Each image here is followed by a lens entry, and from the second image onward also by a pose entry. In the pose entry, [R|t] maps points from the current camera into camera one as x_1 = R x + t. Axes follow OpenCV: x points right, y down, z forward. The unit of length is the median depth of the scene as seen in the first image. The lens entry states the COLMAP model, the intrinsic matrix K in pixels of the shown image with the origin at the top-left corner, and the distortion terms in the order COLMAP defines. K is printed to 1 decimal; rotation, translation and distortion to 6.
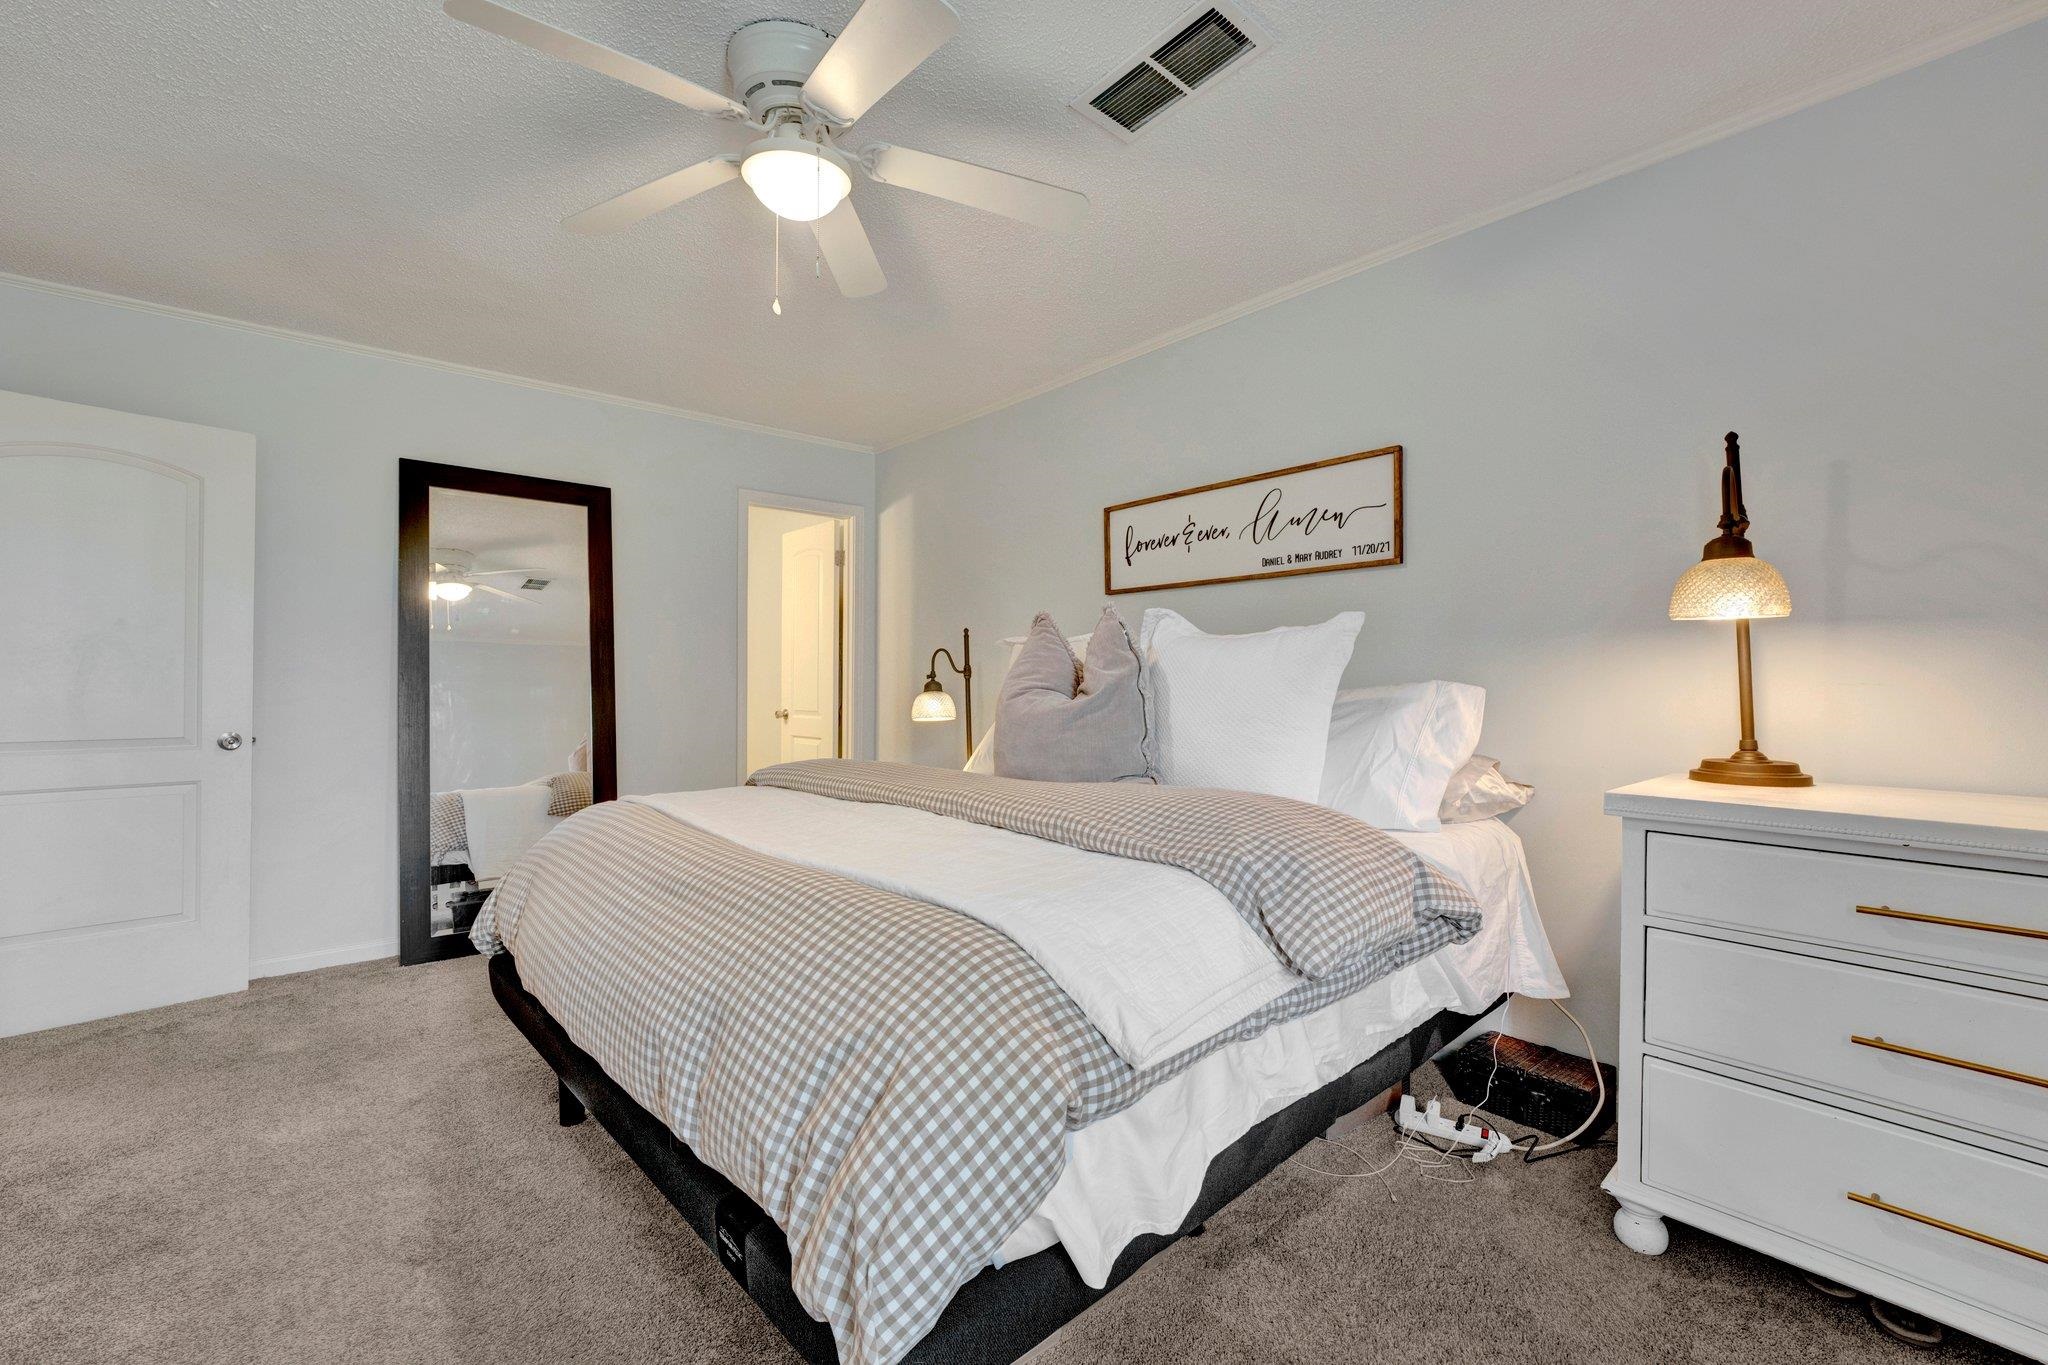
lens RADIAL K [[871.8, 0, 1028.4], [0, 871.8, 677.8], [0, 0, 1]] dist [-0.003422, 0.008115]
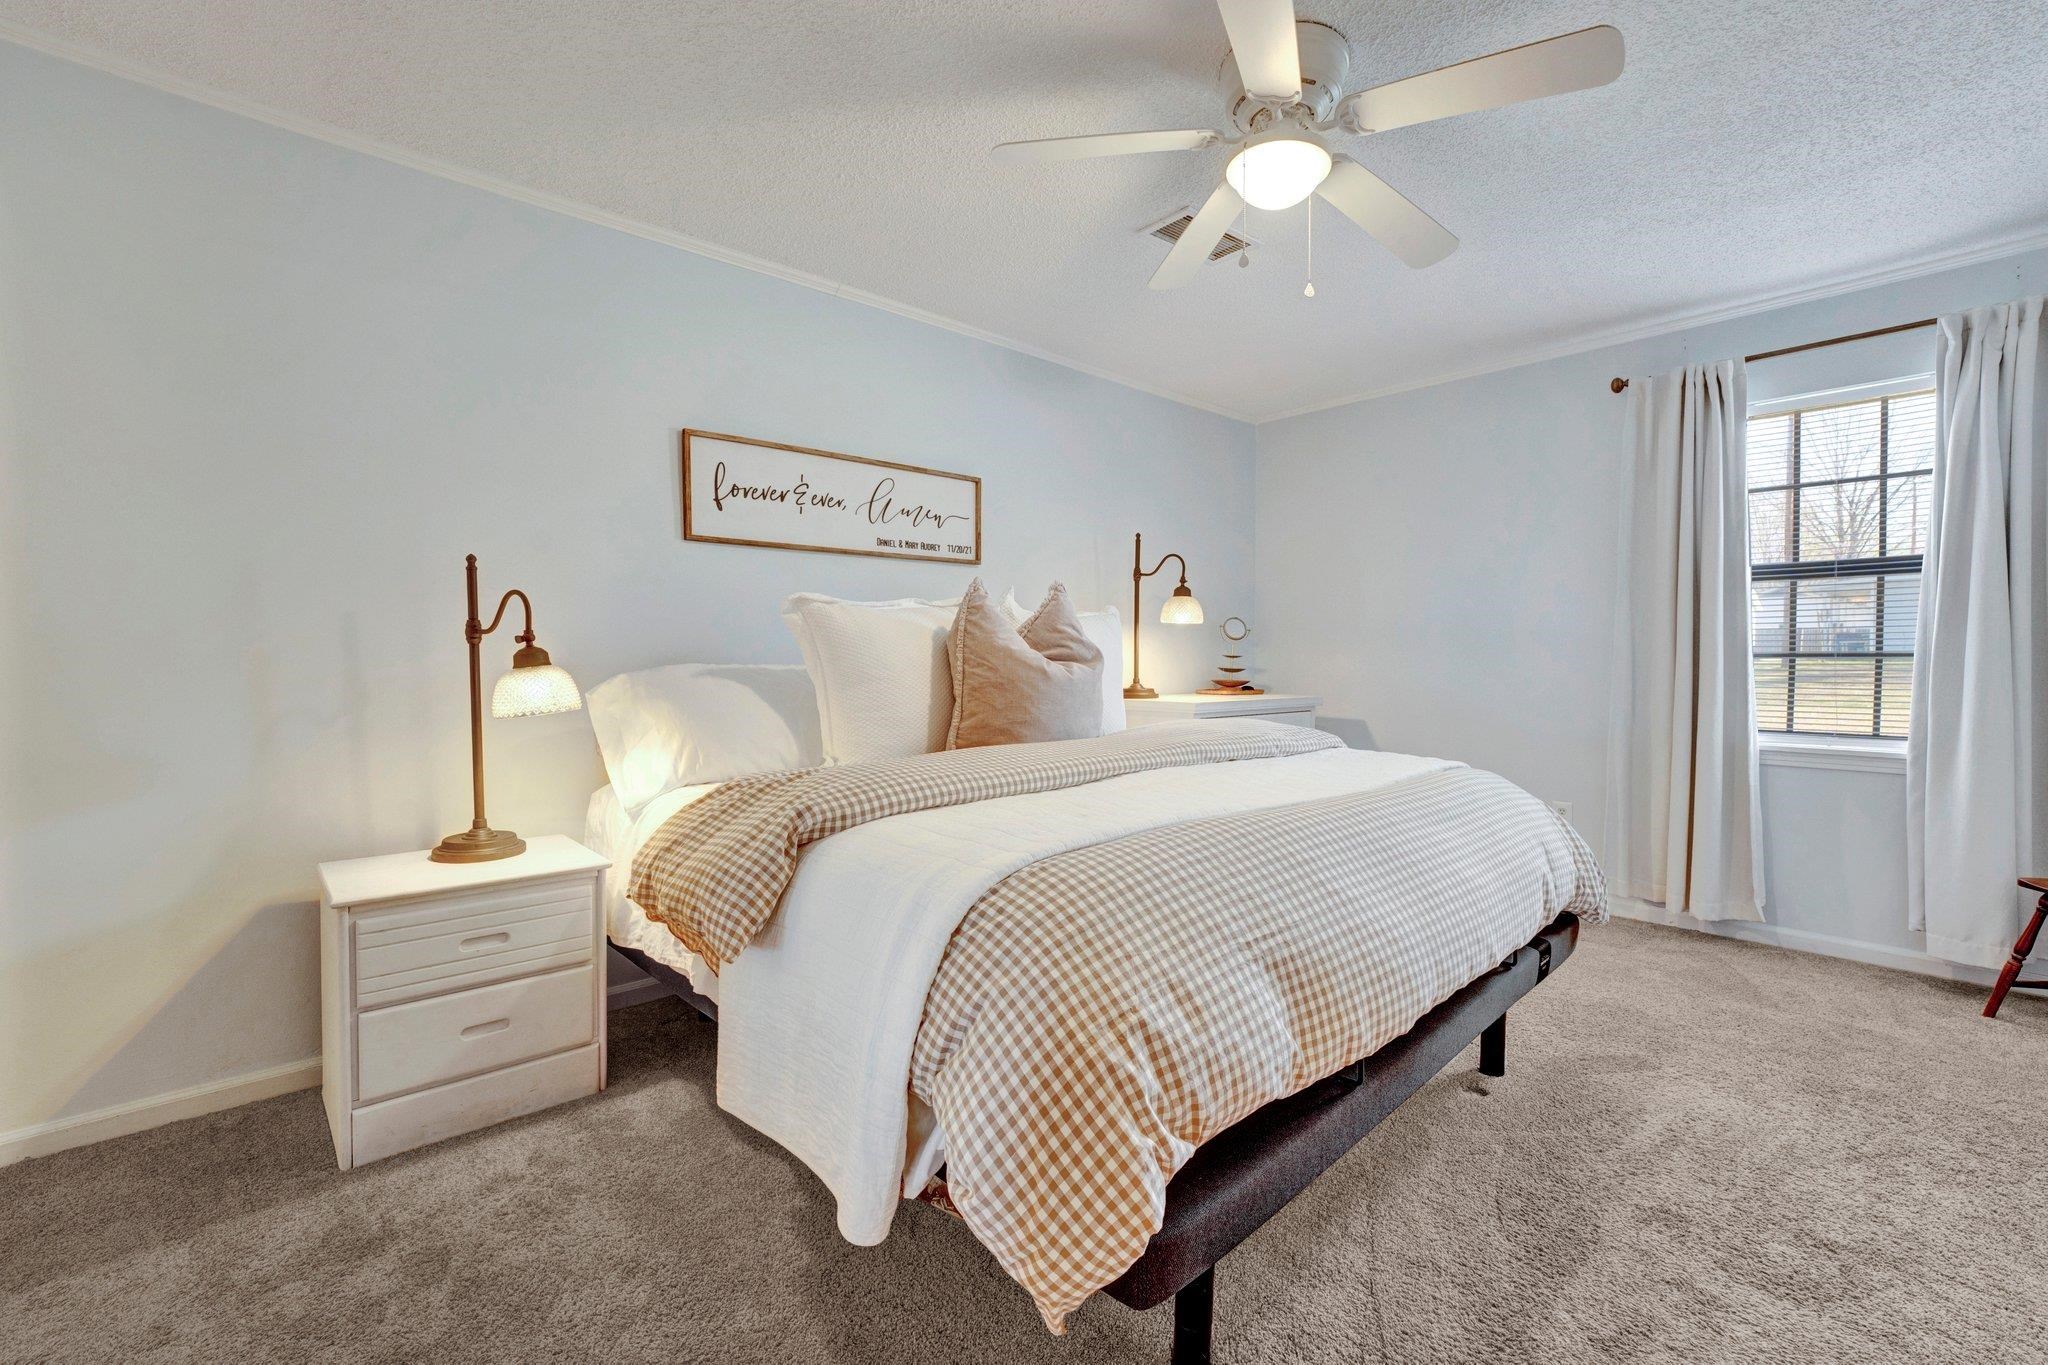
lens RADIAL K [[871.8, 0, 1019.7], [0, 871.8, 663.8], [0, 0, 1]] dist [-0.003422, 0.008115]
pose [[-0.015830, -0.007614, 0.999846, -0.827167], [-0.000083, 0.999971, 0.007613, 0.012078], [-0.999875, 0.000037, -0.015830, 0.841898]]
